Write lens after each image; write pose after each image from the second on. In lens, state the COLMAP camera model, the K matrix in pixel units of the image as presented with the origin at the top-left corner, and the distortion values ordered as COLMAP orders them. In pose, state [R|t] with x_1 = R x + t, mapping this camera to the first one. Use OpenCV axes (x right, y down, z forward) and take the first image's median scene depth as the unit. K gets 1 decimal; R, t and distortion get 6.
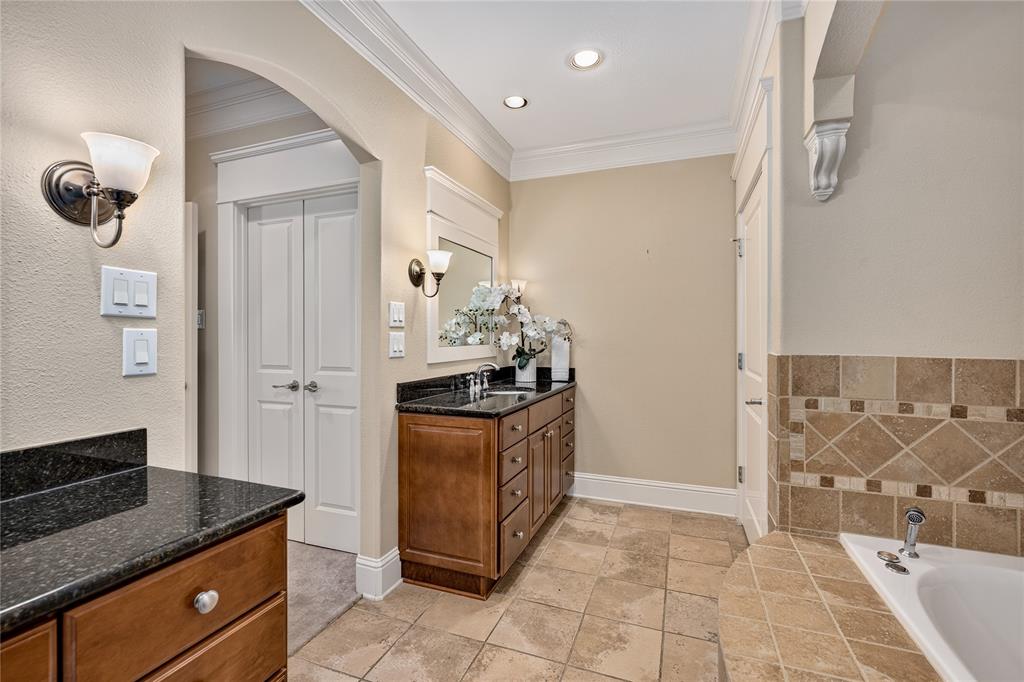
lens RADIAL K [[462.5, 0, 512.0], [0, 462.5, 341.0], [0, 0, 1]] dist [0.228318, 0.000031]
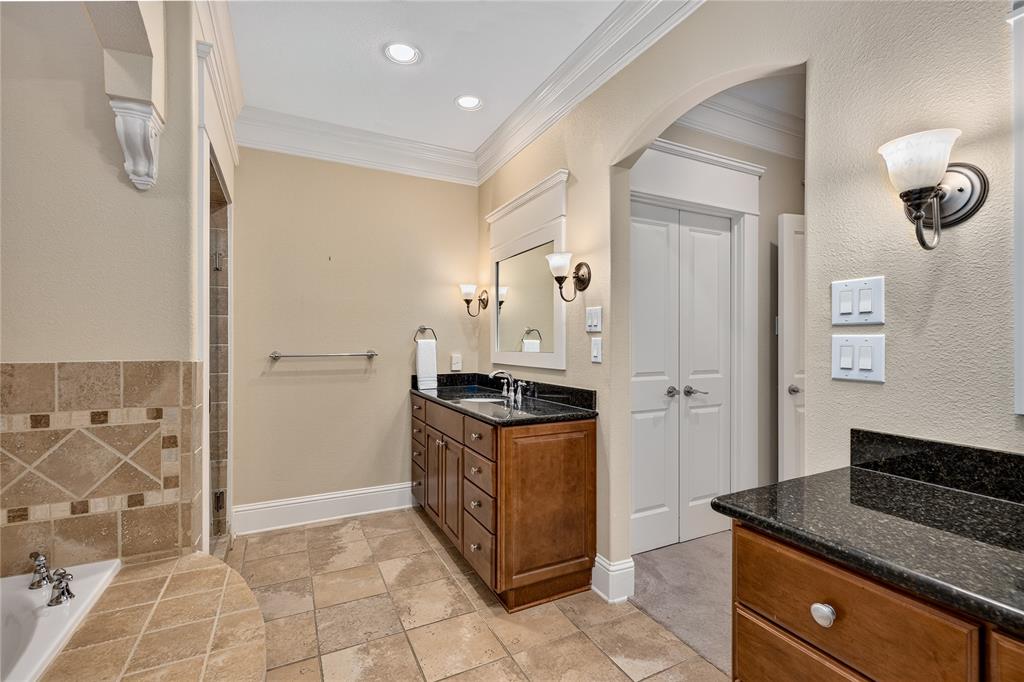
lens RADIAL K [[452.0, 0, 512.0], [0, 452.0, 341.0], [0, 0, 1]] dist [-0.000619, -0.000008]
pose [[-0.660968, -0.003441, -0.750406, 0.523962], [-0.009780, 0.999944, 0.004029, -0.011900], [0.750350, 0.010003, -0.660965, 1.360861]]
